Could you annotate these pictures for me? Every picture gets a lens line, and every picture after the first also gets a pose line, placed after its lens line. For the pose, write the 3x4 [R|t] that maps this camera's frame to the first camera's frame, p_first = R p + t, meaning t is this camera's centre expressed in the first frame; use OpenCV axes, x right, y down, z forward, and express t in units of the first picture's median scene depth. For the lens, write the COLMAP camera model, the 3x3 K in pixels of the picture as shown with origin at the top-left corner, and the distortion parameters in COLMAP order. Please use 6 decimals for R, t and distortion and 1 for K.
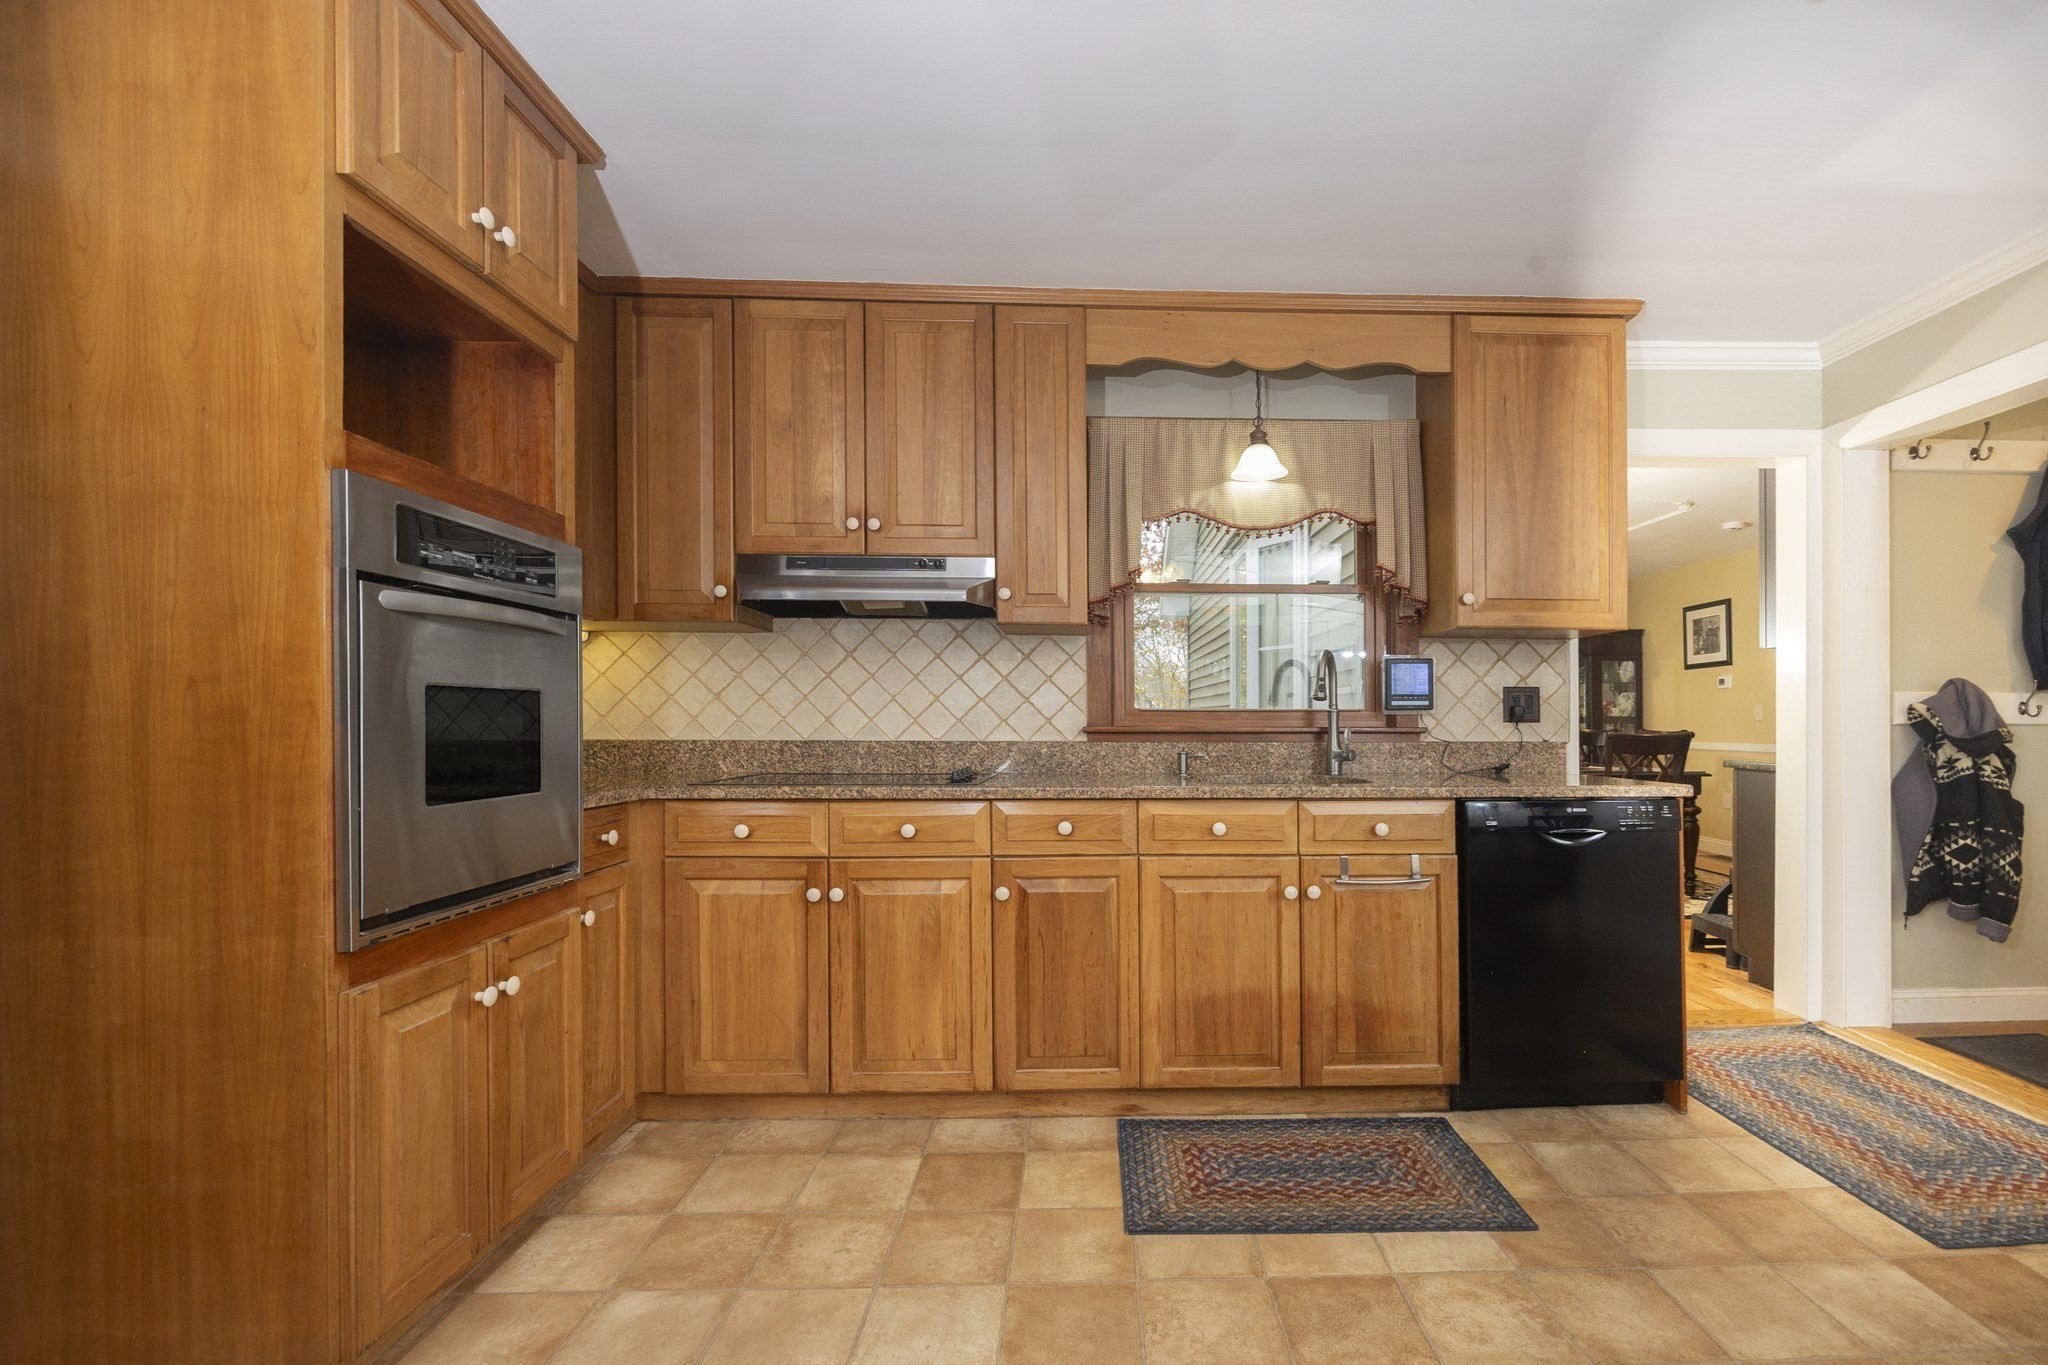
lens RADIAL K [[938.1, 0, 1075.5], [0, 938.1, 714.0], [0, 0, 1]] dist [-0.004416, -0.000300]
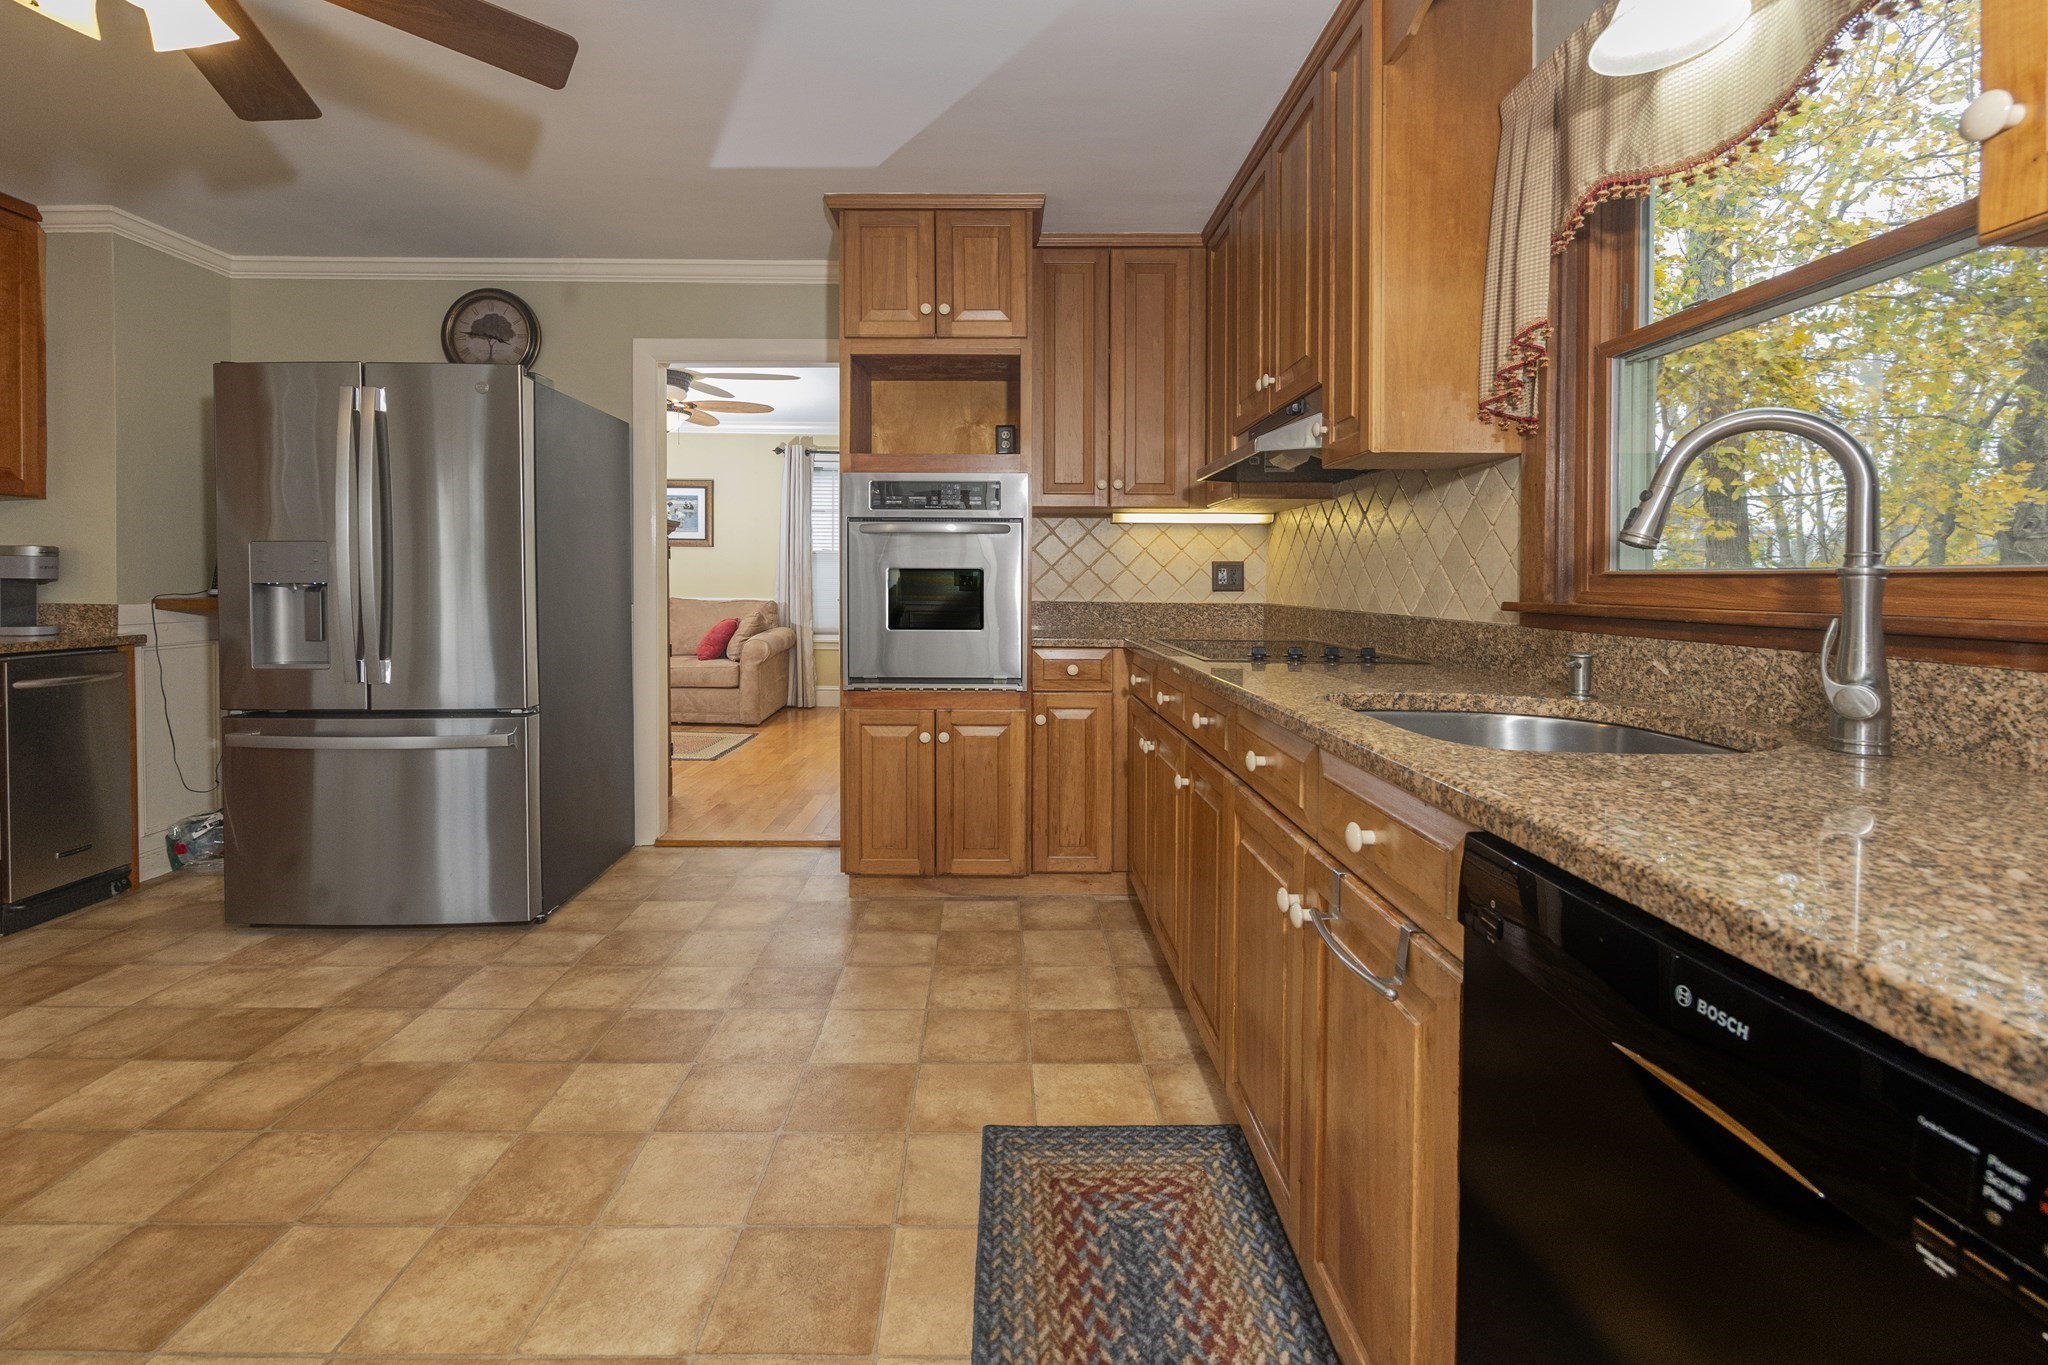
lens RADIAL K [[864.8, 0, 974.3], [0, 864.8, 596.0], [0, 0, 1]] dist [-0.002250, -0.000168]
pose [[-0.045409, 0.016882, -0.998826, 0.914524], [0.003779, 0.999853, 0.016728, -0.001654], [0.998961, -0.003015, -0.045466, 1.019005]]
